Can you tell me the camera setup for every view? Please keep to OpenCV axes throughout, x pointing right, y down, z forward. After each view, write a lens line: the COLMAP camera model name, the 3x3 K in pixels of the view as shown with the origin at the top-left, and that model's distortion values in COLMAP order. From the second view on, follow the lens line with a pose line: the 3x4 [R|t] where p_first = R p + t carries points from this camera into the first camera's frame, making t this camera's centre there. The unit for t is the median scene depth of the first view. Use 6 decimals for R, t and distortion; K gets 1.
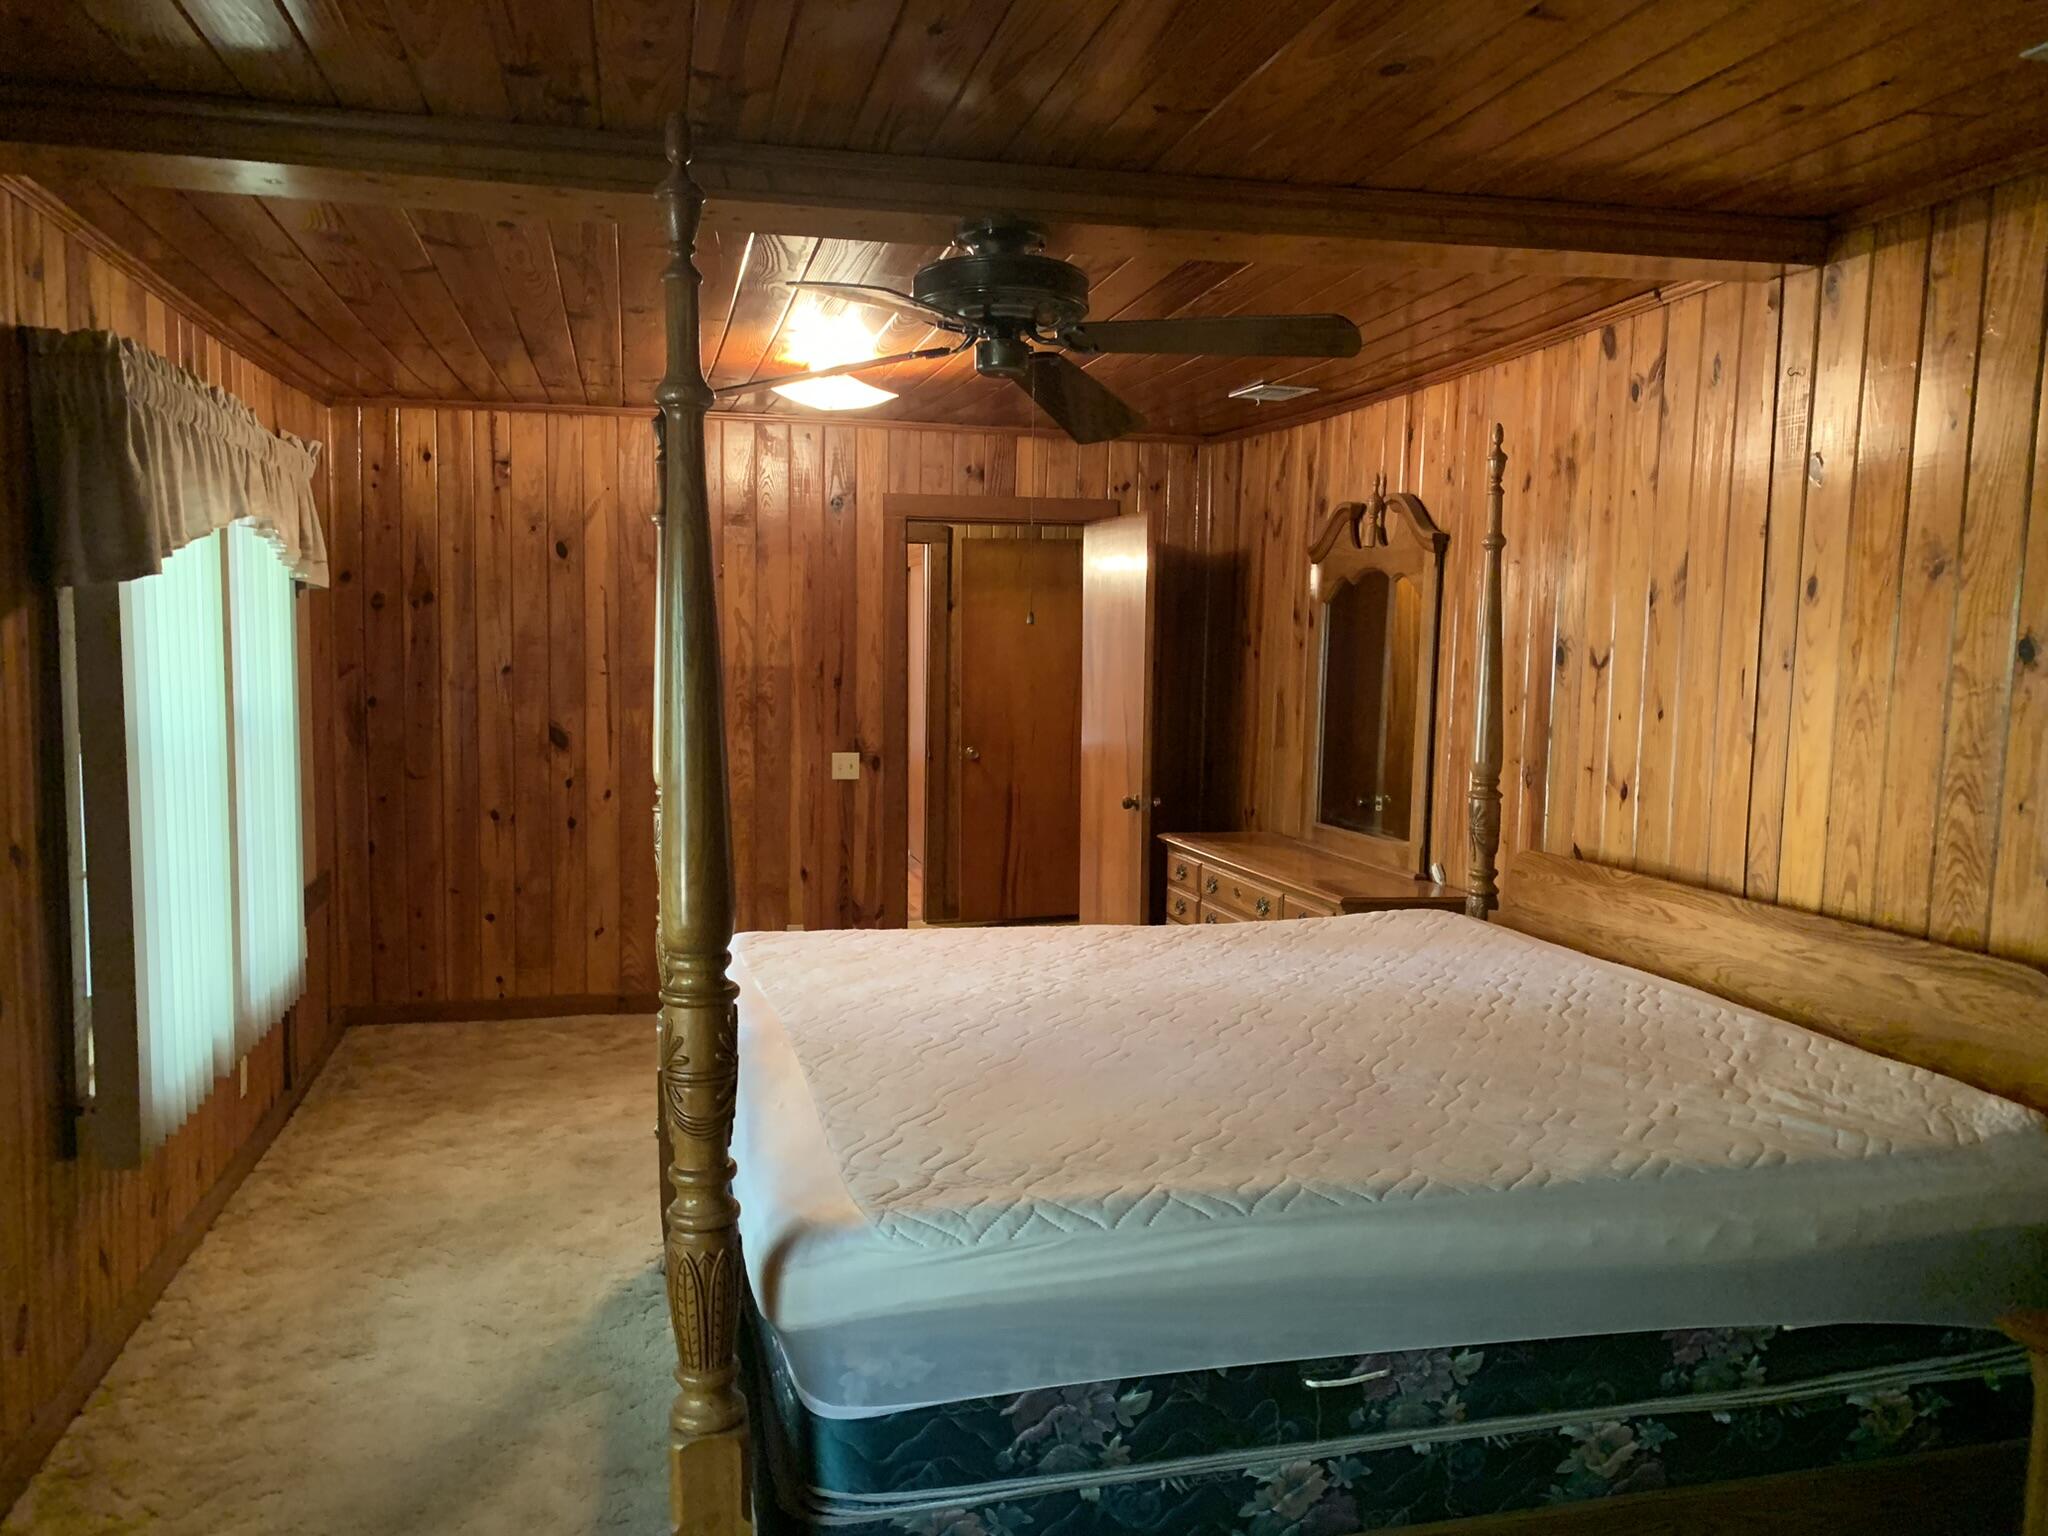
lens RADIAL K [[1551.0, 0, 1024.4], [0, 1551.0, 776.4], [0, 0, 1]] dist [-0.002023, -0.007456]
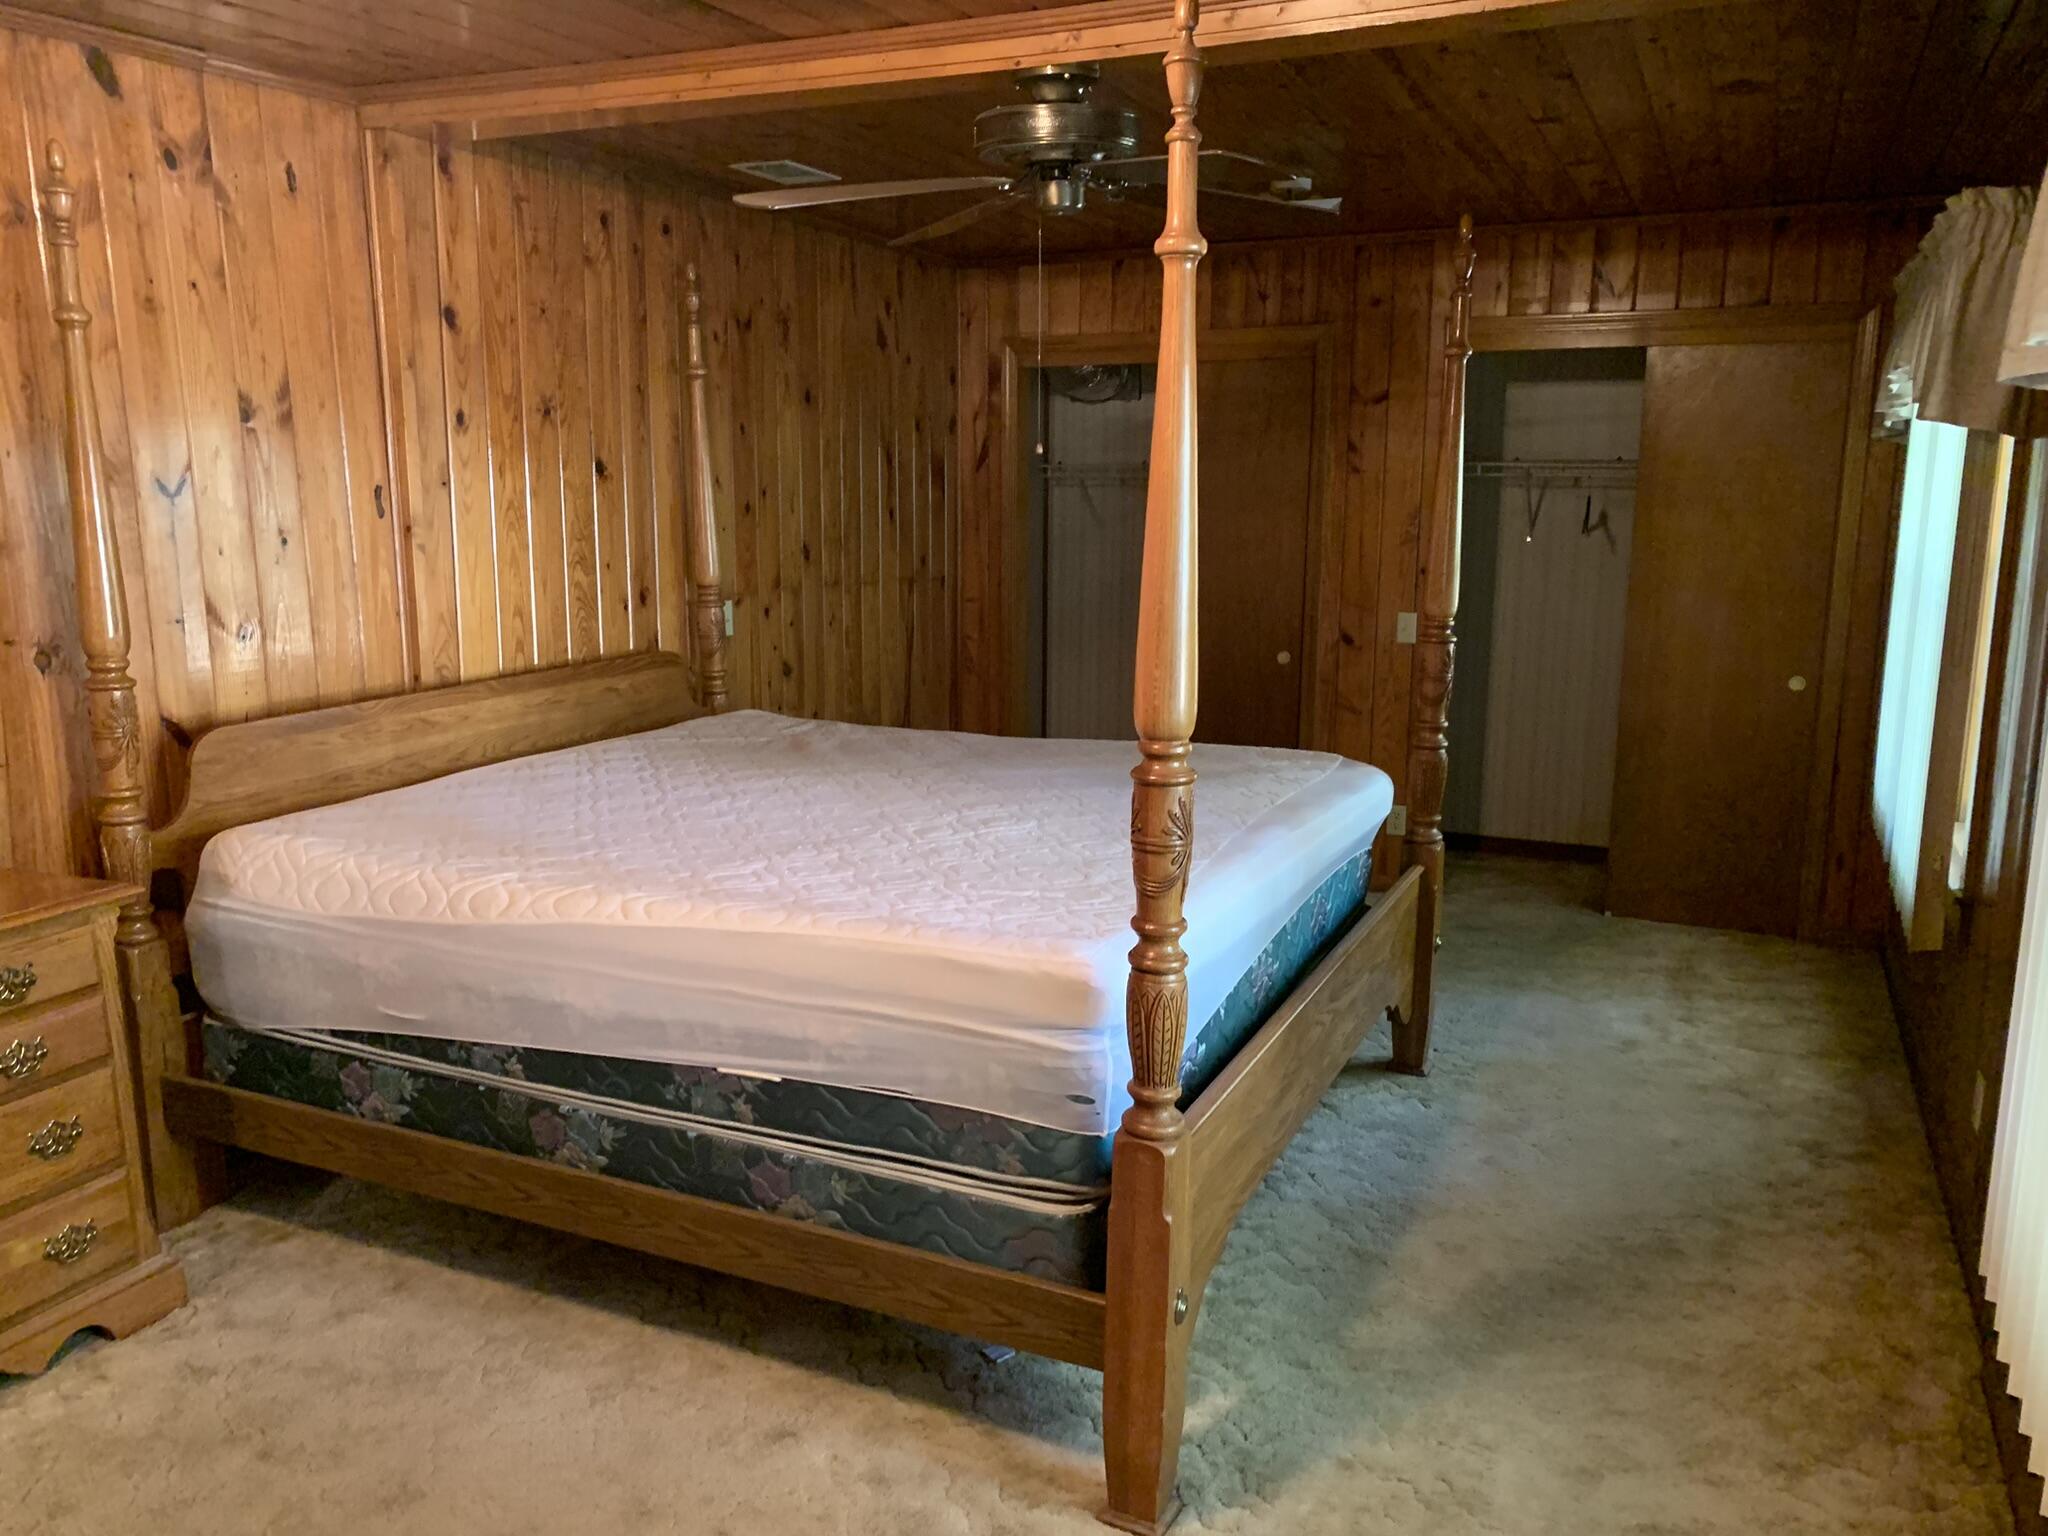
lens RADIAL K [[1551.0, 0, 1024.4], [0, 1551.0, 776.4], [0, 0, 1]] dist [-0.002023, -0.007456]
pose [[-0.779985, -0.133727, 0.611343, -0.602878], [0.043967, 0.962778, 0.266695, -0.151048], [-0.624252, 0.234897, -0.745073, 1.642348]]
